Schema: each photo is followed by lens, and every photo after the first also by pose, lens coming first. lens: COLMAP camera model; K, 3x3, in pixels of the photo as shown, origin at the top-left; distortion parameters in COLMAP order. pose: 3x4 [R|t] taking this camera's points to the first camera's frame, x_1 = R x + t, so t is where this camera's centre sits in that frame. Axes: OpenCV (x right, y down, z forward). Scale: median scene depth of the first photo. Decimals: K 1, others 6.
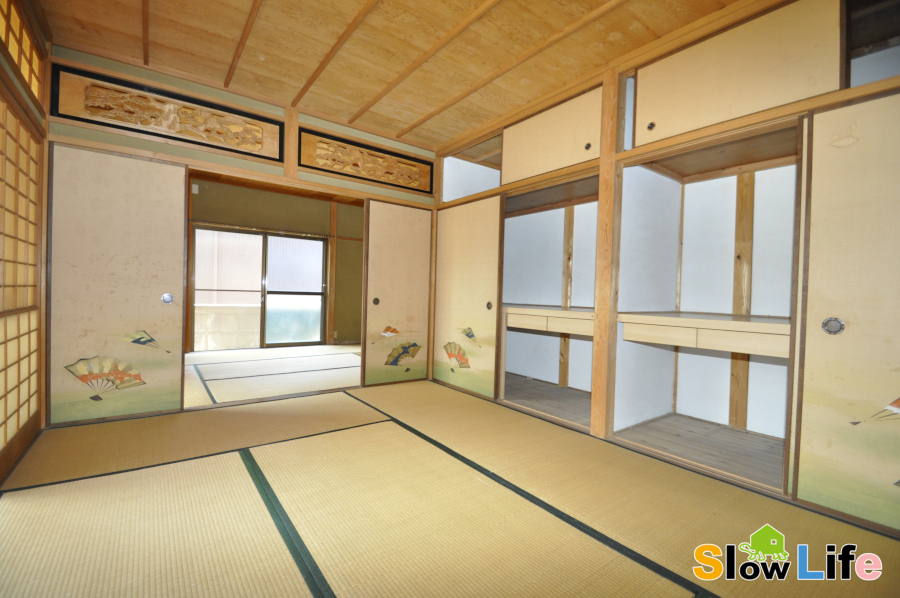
lens RADIAL K [[397.9, 0, 444.1], [0, 397.9, 302.6], [0, 0, 1]] dist [-0.003625, -0.002172]
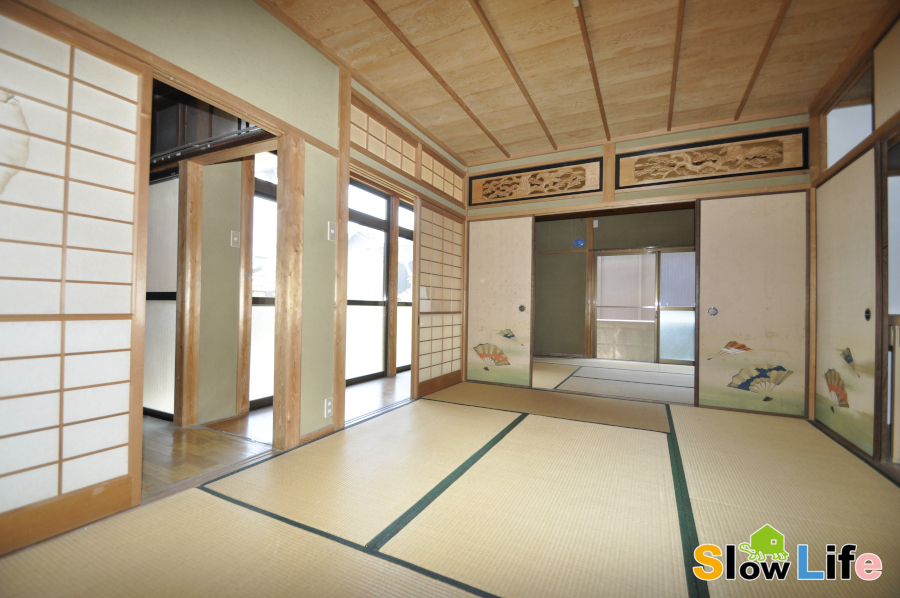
lens RADIAL K [[397.9, 0, 436.1], [0, 397.9, 301.1], [0, 0, 1]] dist [-0.003625, -0.002172]
pose [[0.428843, -0.033097, -0.902773, 0.365384], [-0.025422, 0.998491, -0.048683, 0.032551], [0.903021, 0.043828, 0.427354, 0.067884]]
